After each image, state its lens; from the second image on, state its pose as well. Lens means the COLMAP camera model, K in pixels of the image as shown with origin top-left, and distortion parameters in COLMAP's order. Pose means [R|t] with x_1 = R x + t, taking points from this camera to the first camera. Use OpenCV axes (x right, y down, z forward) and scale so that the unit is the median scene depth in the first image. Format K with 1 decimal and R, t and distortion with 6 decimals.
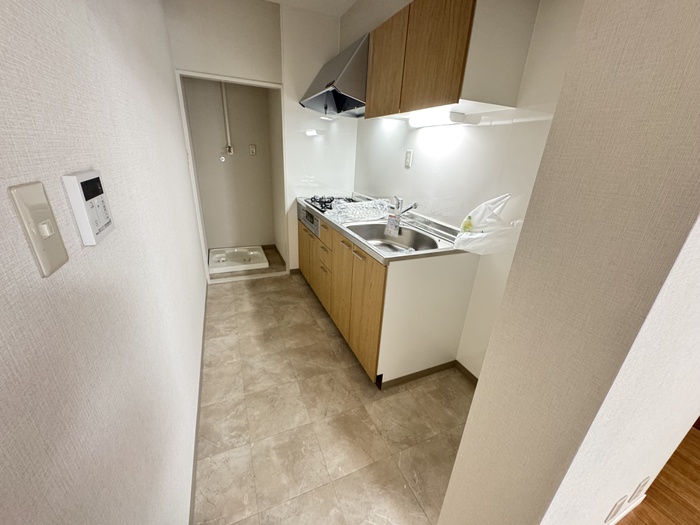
lens RADIAL K [[277.8, 0, 350.0], [0, 277.8, 262.5], [0, 0, 1]] dist [-0.004508, 0.000541]
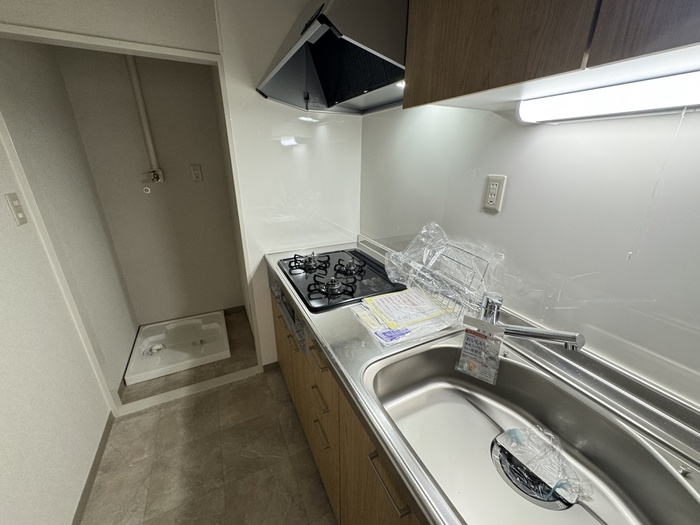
lens RADIAL K [[277.8, 0, 350.0], [0, 277.8, 262.5], [0, 0, 1]] dist [-0.004508, 0.000541]
pose [[0.997690, -0.057741, 0.035777, -0.035167], [0.058205, 0.998232, -0.012060, -0.194743], [-0.035017, 0.014114, 0.999287, 0.400157]]
